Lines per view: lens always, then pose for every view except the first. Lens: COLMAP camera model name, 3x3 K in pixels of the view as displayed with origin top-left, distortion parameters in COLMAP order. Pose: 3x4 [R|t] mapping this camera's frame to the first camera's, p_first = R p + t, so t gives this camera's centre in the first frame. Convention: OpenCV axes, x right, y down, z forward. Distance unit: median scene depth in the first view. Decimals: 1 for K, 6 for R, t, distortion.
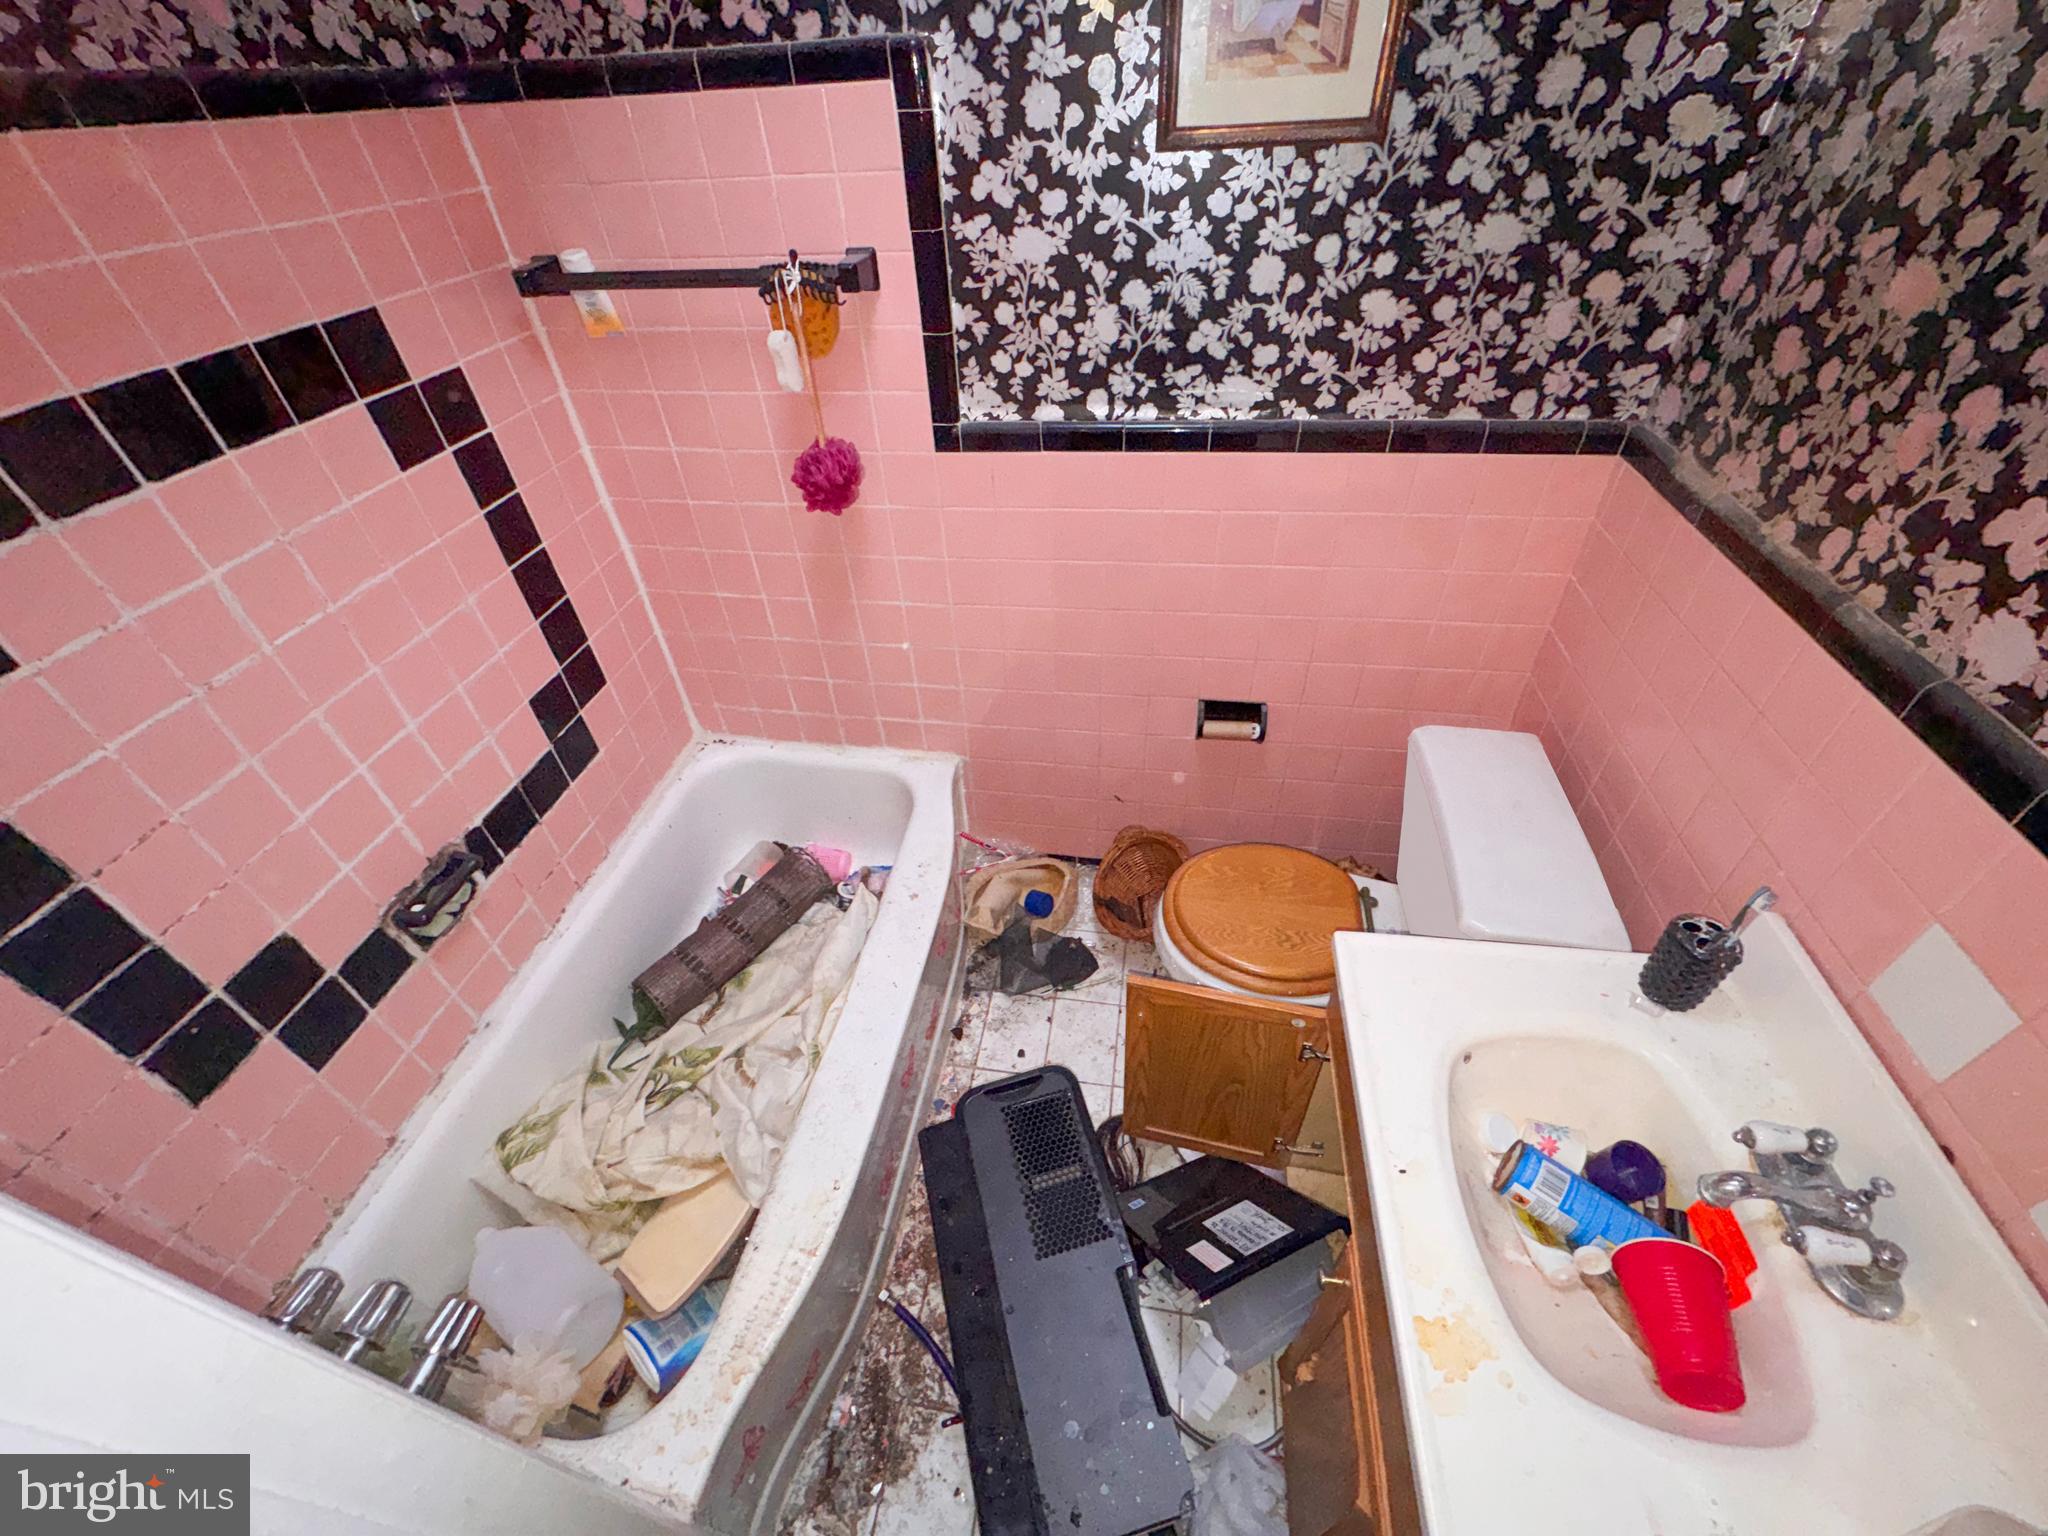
lens RADIAL K [[818.7, 0, 1028.7], [0, 818.7, 771.2], [0, 0, 1]] dist [-0.004315, 0.000387]
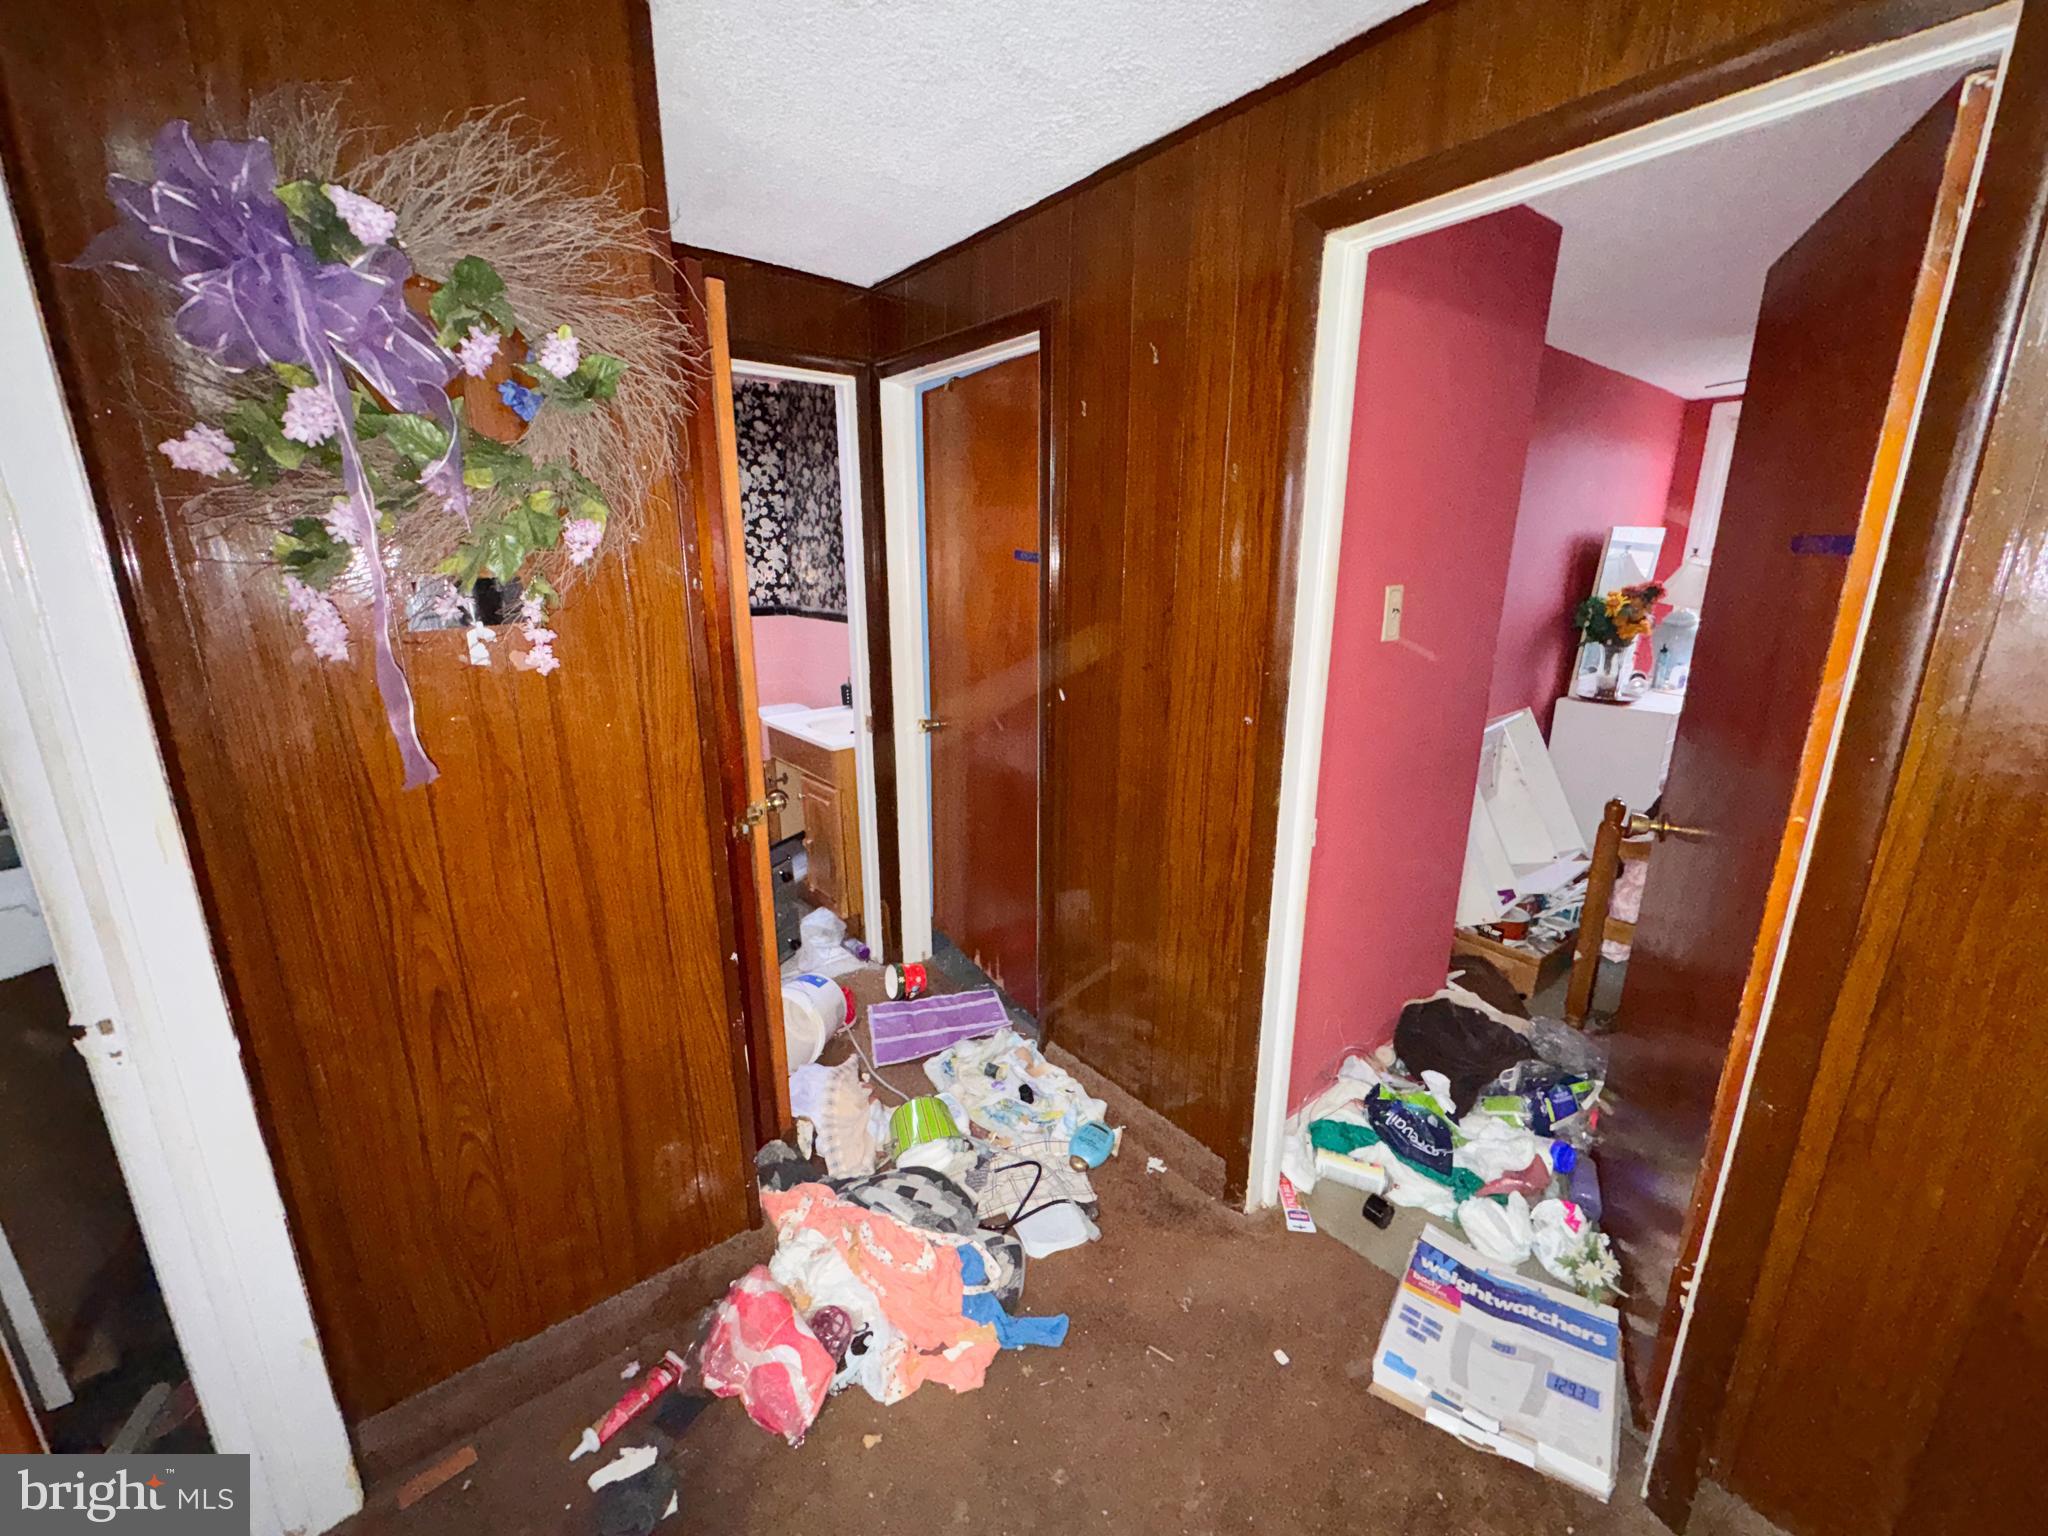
lens RADIAL K [[818.7, 0, 1020.6], [0, 818.7, 764.4], [0, 0, 1]] dist [-0.004315, 0.000387]
pose [[0.667593, -0.138803, 0.731473, -1.138308], [0.459305, 0.850017, -0.257896, 1.439930], [-0.585968, 0.508139, 0.631218, -1.302193]]
